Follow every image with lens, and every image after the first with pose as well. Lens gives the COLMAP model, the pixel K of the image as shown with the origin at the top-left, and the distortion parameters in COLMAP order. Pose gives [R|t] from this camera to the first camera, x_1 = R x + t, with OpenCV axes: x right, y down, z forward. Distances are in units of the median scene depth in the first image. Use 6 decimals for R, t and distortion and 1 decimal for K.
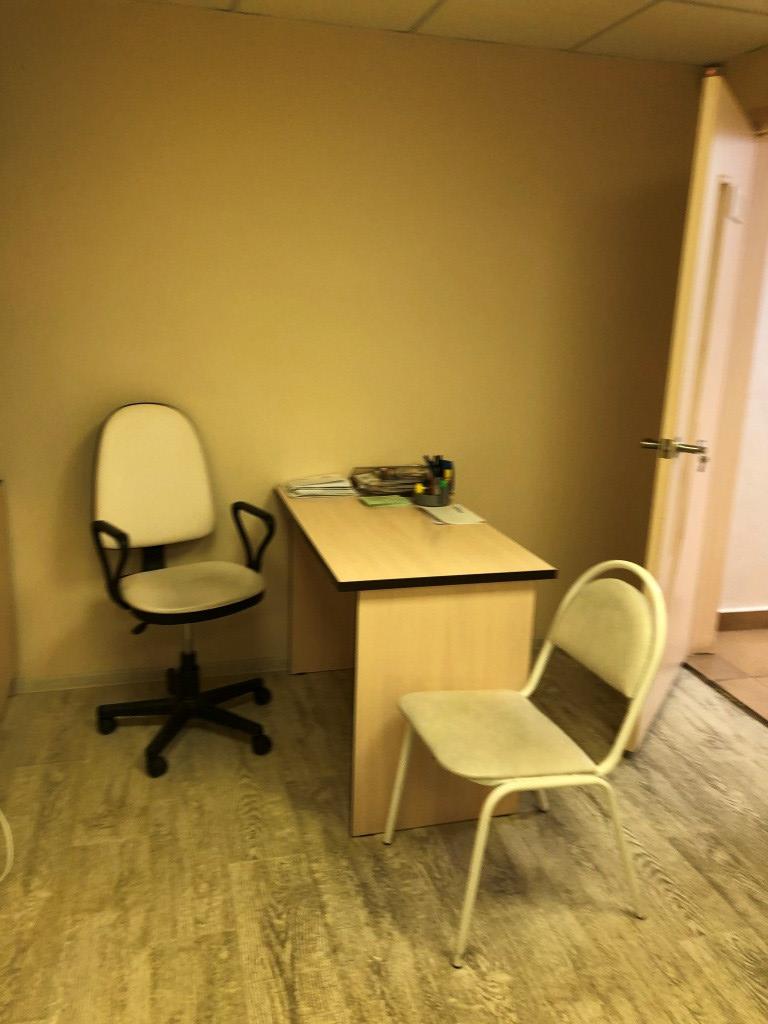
lens RADIAL K [[839.6, 0, 371.0], [0, 839.6, 490.0], [0, 0, 1]] dist [0.040923, -0.009662]
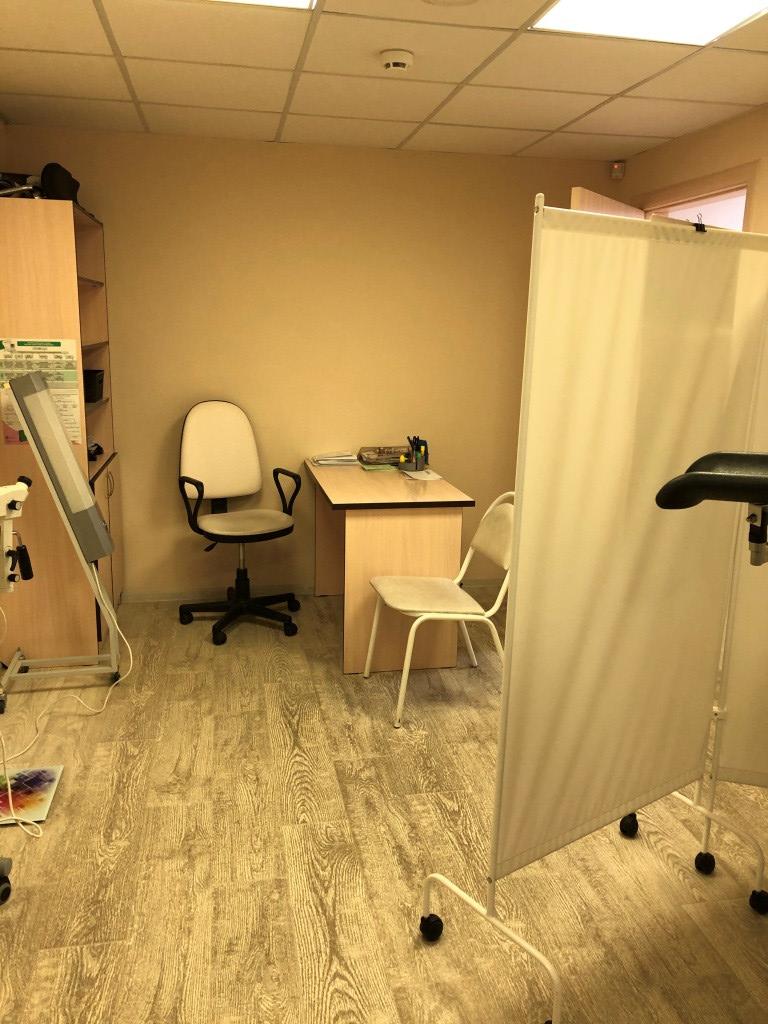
lens RADIAL K [[831.3, 0, 384.1], [0, 831.3, 499.9], [0, 0, 1]] dist [0.049771, -0.049353]
pose [[0.998142, 0.009753, -0.060142, 0.113556], [-0.011214, 0.999649, -0.024002, 0.103639], [0.059887, 0.024632, 0.997901, -0.423286]]
